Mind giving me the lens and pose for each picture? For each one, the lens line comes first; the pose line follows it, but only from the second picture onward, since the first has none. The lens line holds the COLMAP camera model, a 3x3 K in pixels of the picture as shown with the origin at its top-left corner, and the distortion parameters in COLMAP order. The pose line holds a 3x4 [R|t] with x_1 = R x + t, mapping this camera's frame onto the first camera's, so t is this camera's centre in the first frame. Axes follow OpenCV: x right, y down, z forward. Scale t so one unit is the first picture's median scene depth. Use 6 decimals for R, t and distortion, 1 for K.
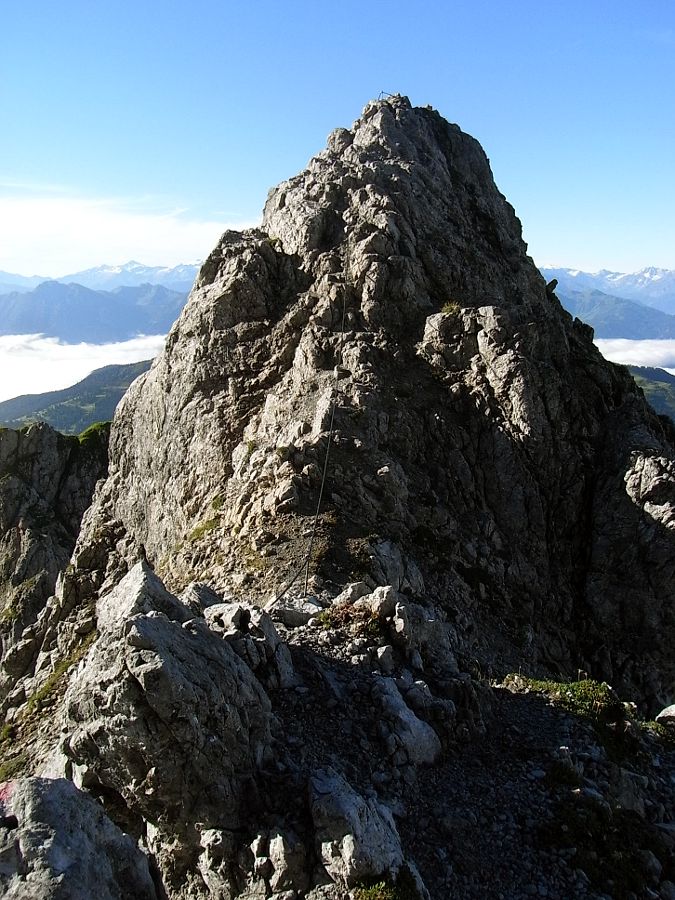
lens RADIAL K [[740.8, 0, 337.5], [0, 740.8, 450.0], [0, 0, 1]] dist [-0.152632, 0.103135]
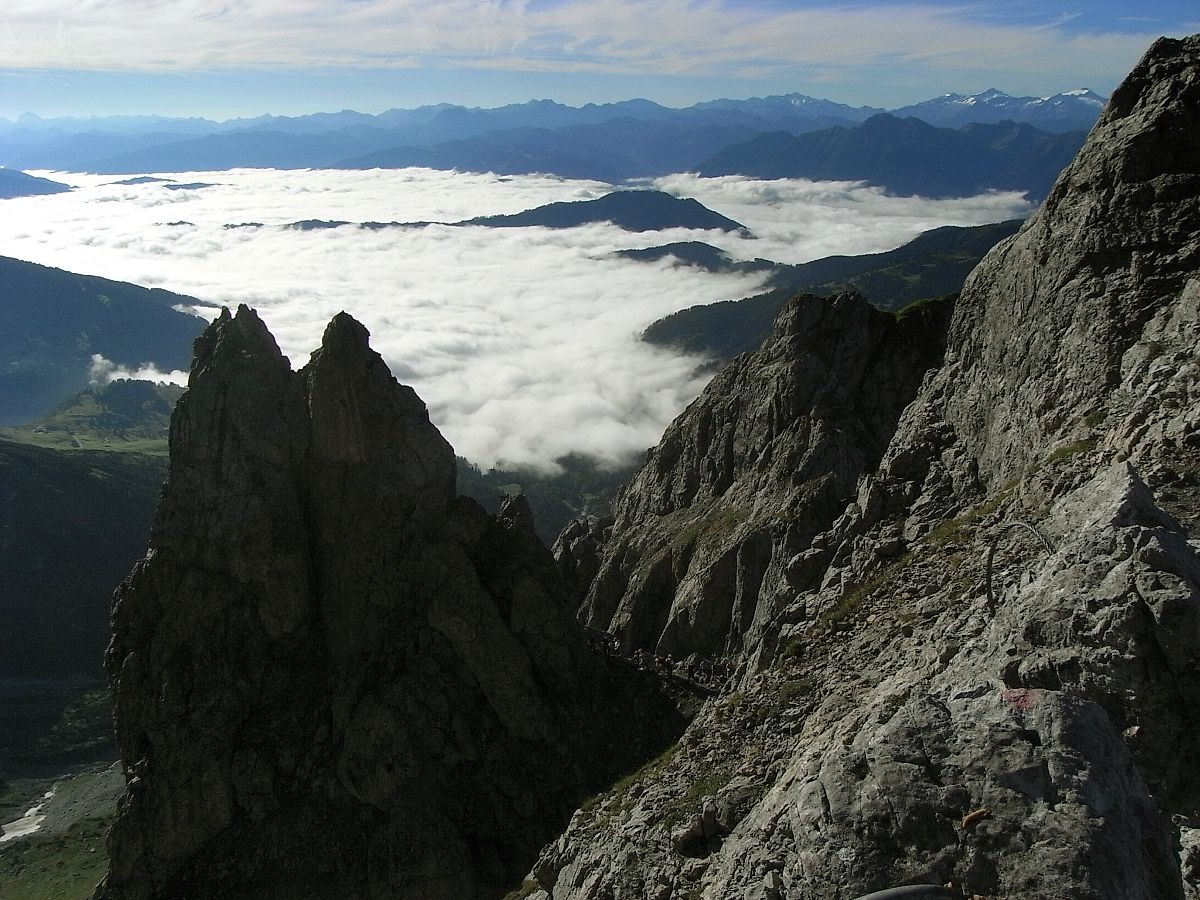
lens RADIAL K [[927.5, 0, 600.0], [0, 927.5, 450.0], [0, 0, 1]] dist [-0.125078, 0.077855]
pose [[0.841307, 0.162158, -0.515662, -0.105694], [-0.106332, 0.984951, 0.136252, 0.030868], [0.529996, -0.059798, 0.845889, -0.028934]]
